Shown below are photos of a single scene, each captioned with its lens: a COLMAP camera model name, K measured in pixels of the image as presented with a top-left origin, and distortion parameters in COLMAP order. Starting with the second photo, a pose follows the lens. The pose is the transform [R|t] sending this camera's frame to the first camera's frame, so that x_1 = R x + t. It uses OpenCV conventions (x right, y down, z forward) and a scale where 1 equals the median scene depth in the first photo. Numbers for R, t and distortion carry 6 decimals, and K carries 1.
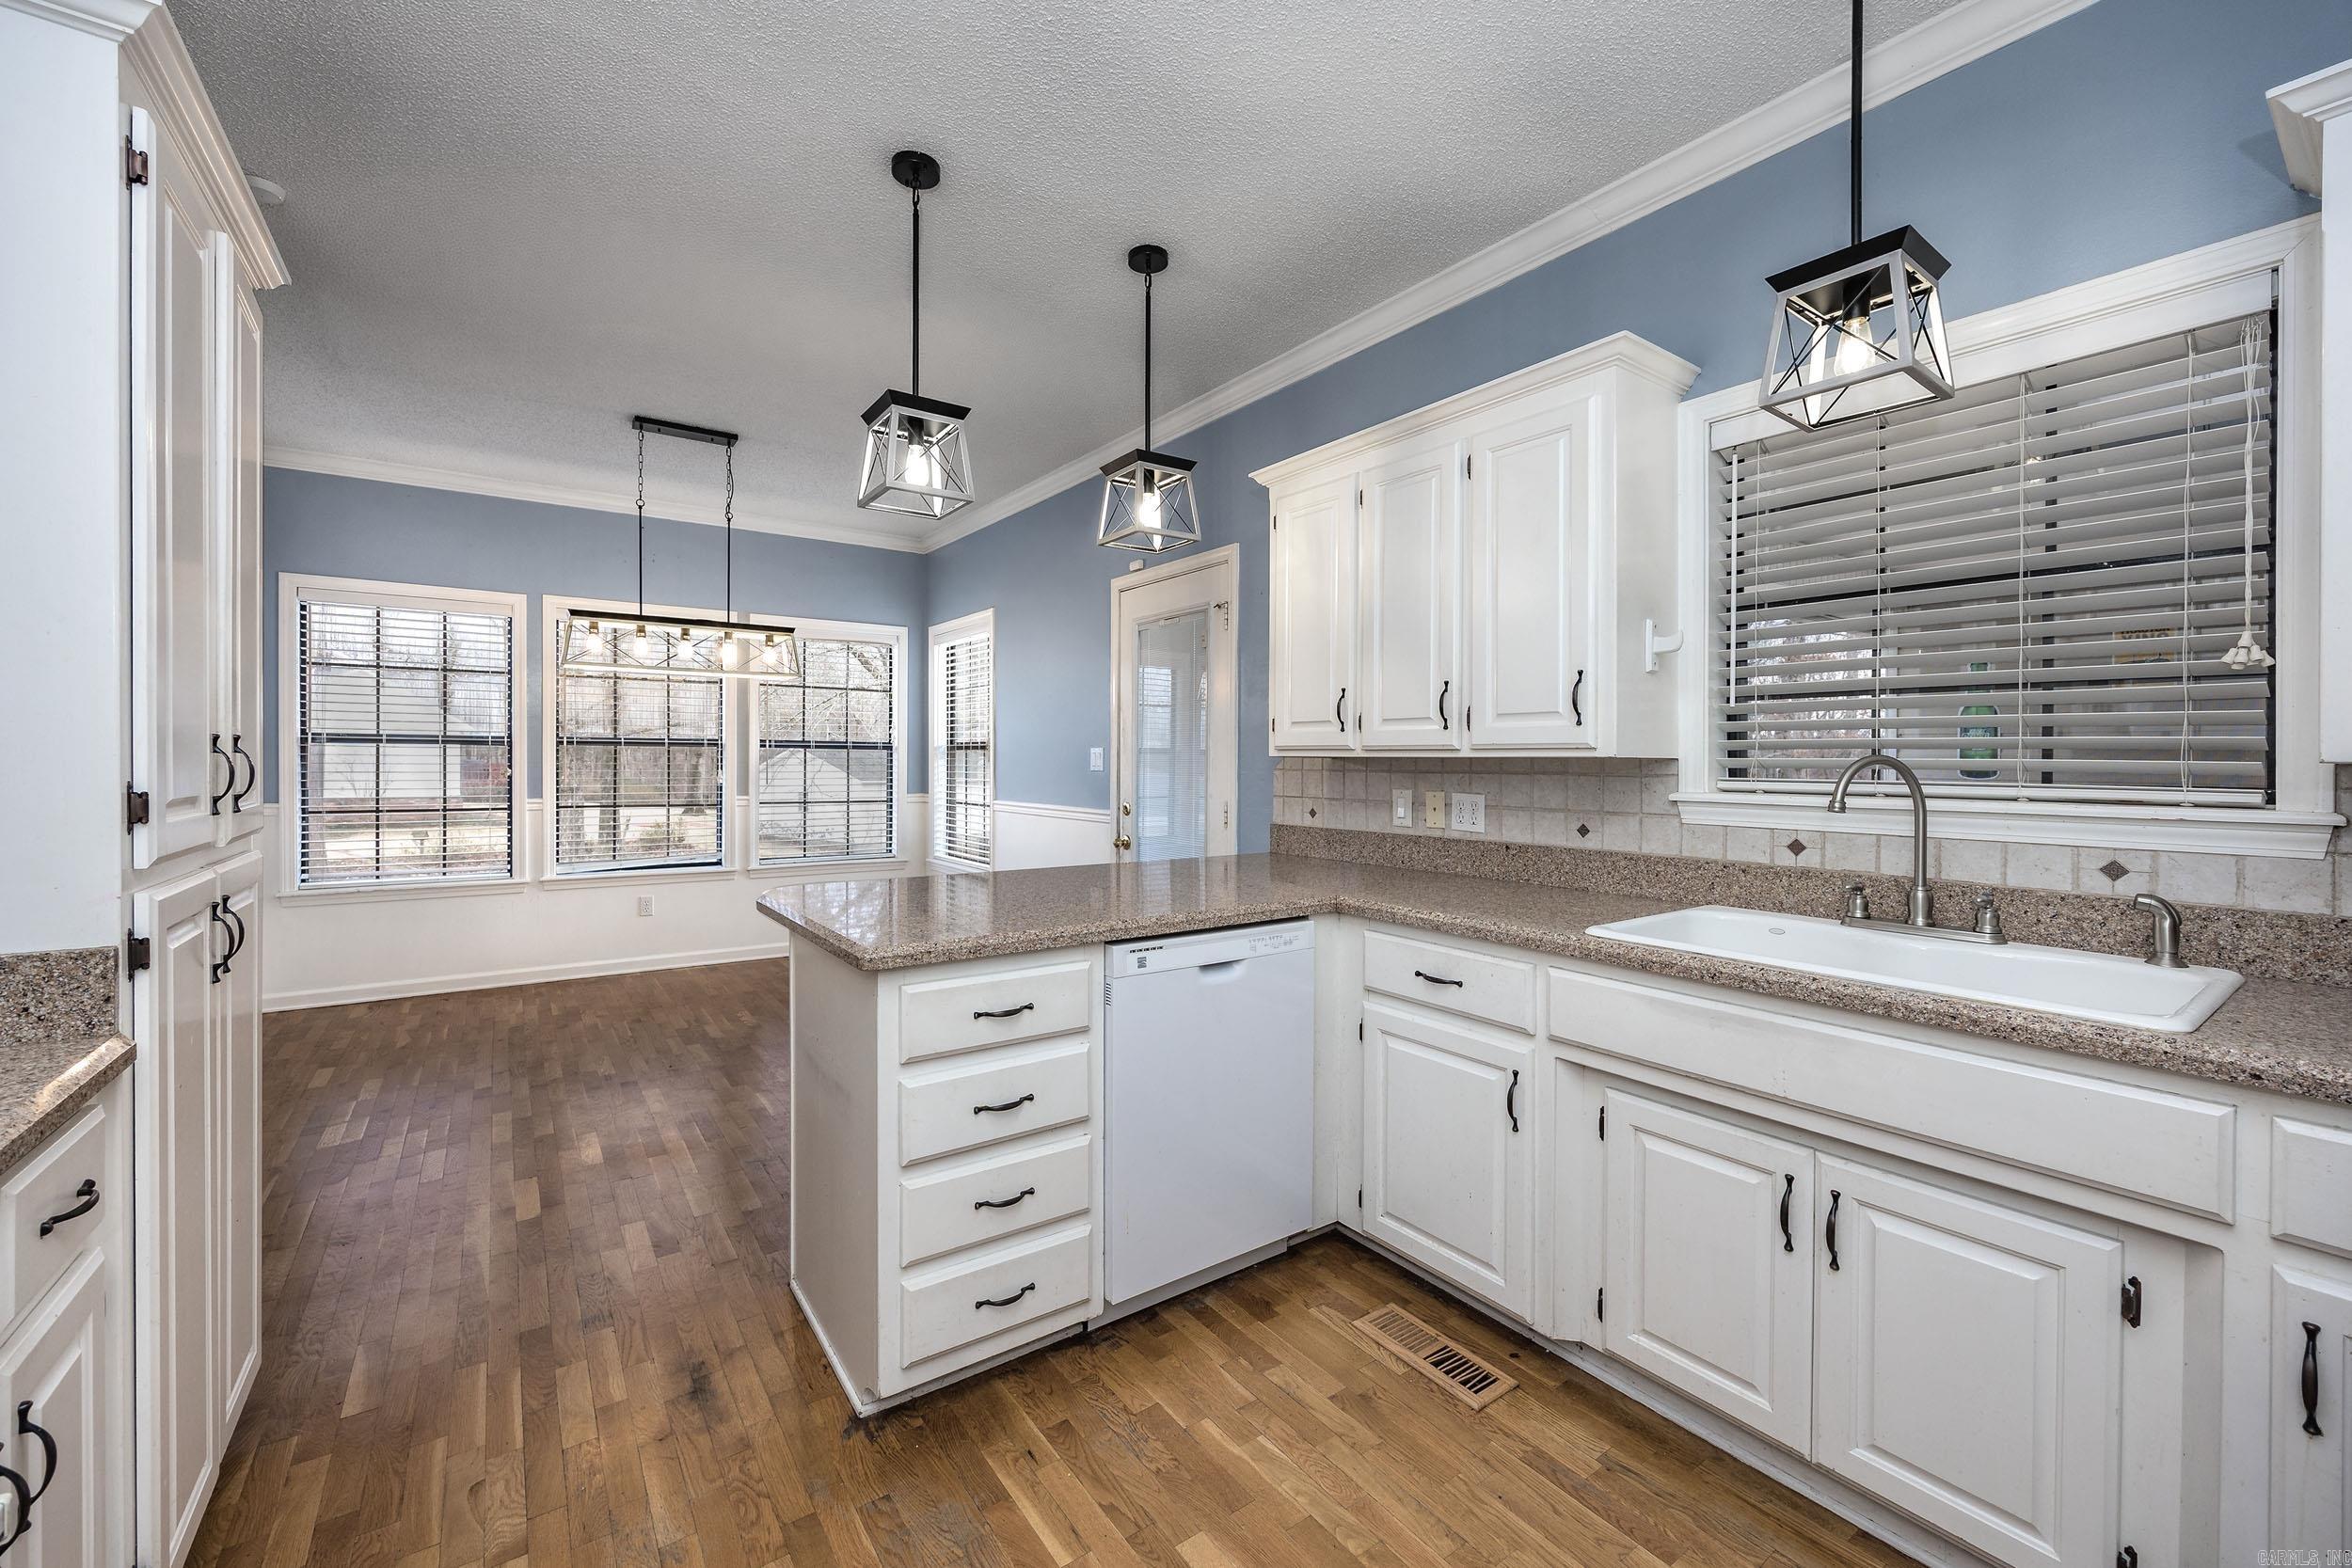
lens RADIAL K [[894.7, 0, 1134.8], [0, 894.7, 781.0], [0, 0, 1]] dist [-0.002669, -0.000115]
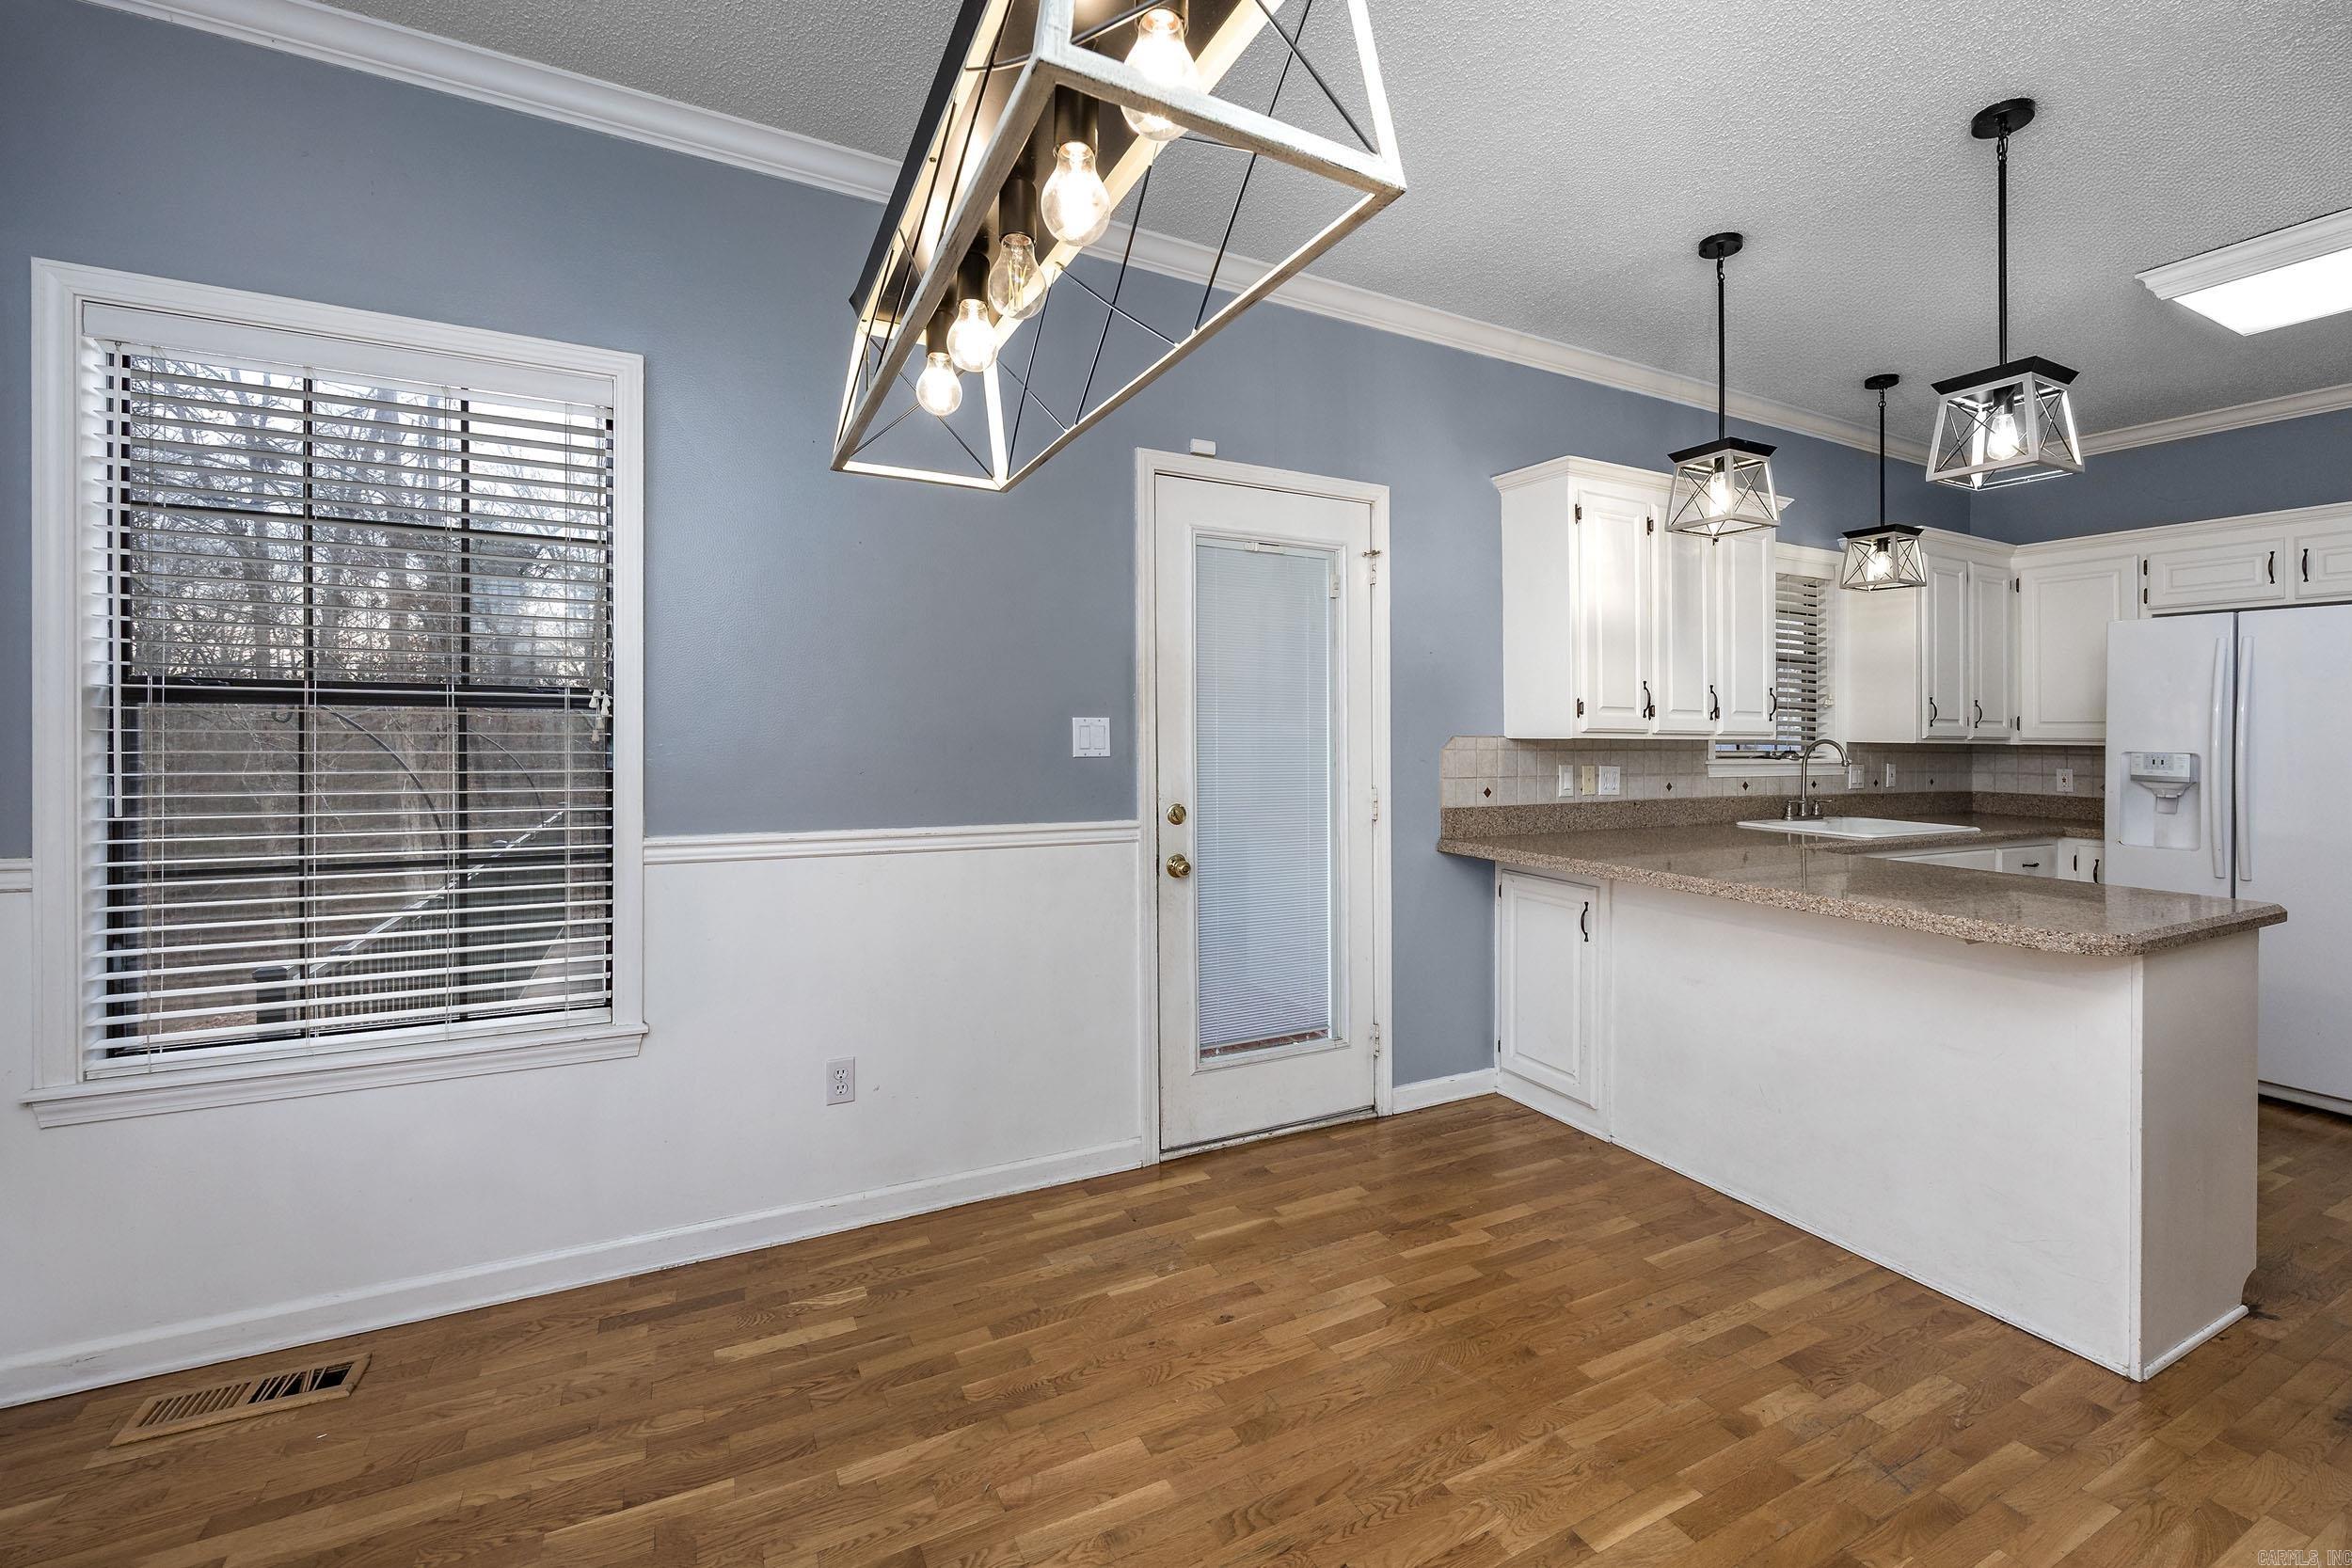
lens RADIAL K [[1001.0, 0, 1186.0], [0, 1001.0, 737.3], [0, 0, 1]] dist [-0.003267, -0.000180]
pose [[0.126173, -0.006460, 0.991987, -0.963534], [0.015203, 0.999874, 0.004578, -0.036454], [-0.991892, 0.014504, 0.126256, 1.196698]]
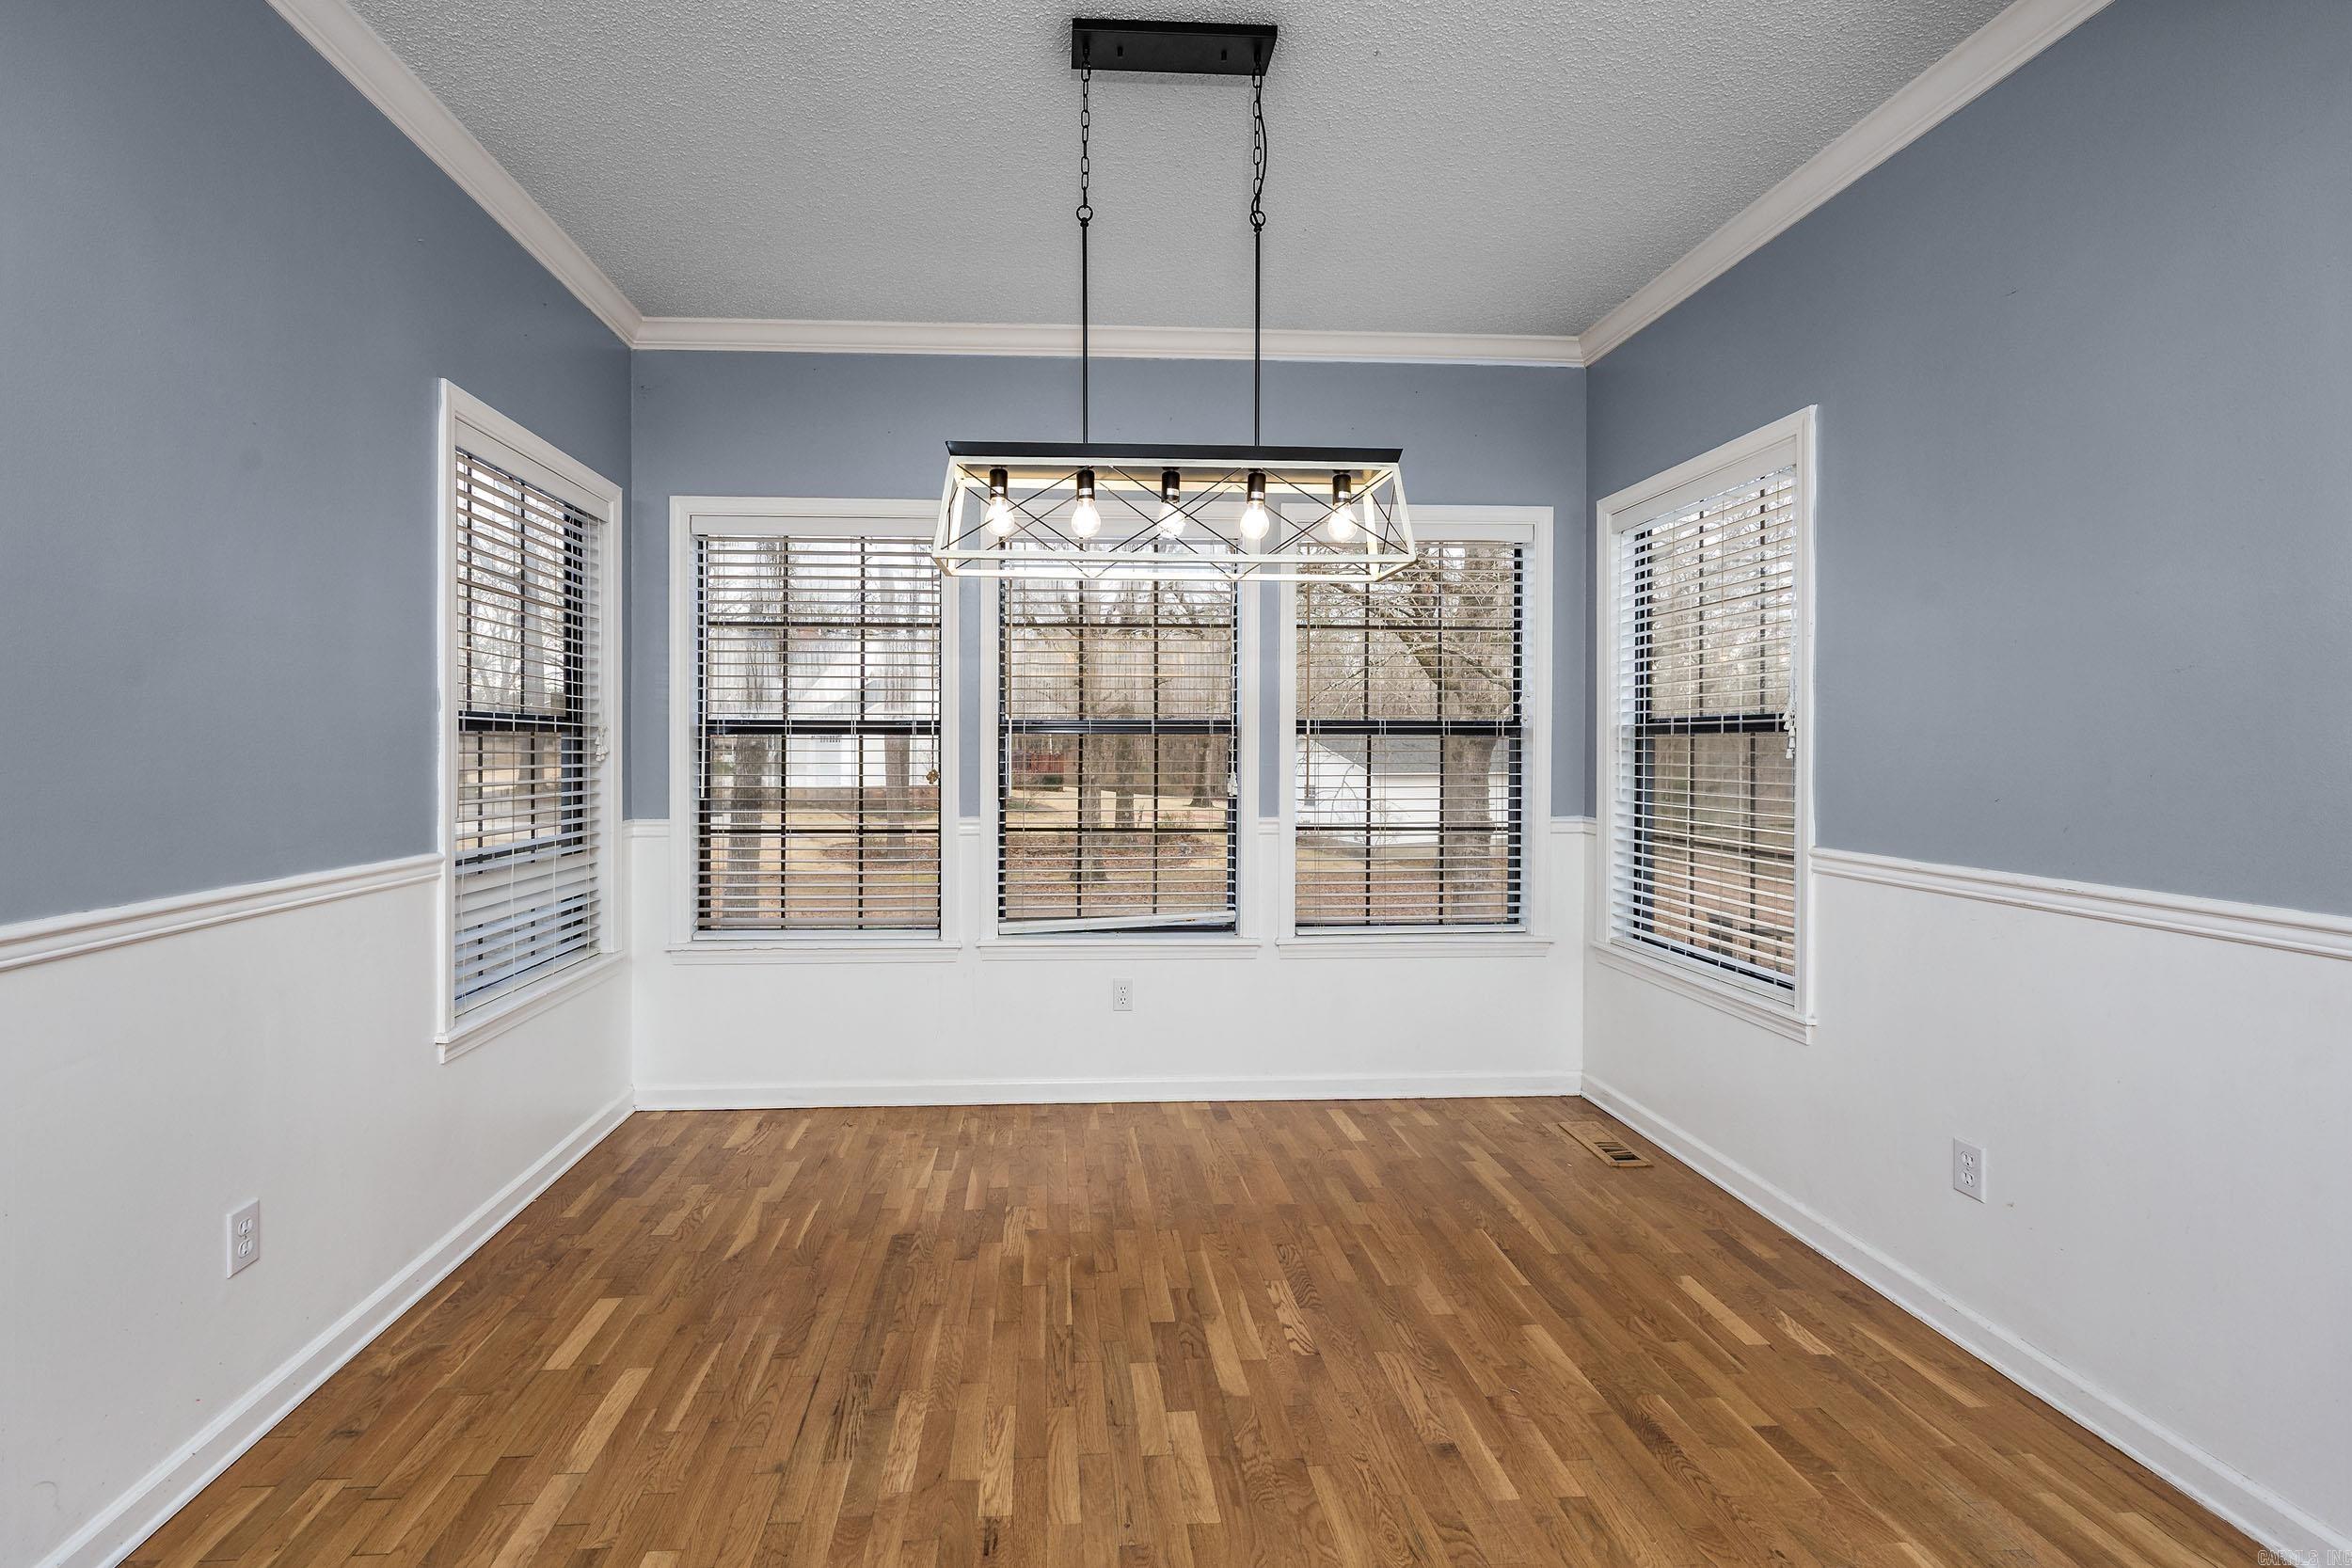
lens RADIAL K [[985.4, 0, 1122.4], [0, 985.4, 740.2], [0, 0, 1]] dist [-0.000448, -0.000009]
pose [[0.858593, -0.010146, -0.512557, -0.338090], [-0.006361, 0.999516, -0.030440, -0.022542], [0.512618, 0.029396, 0.858114, 0.705015]]
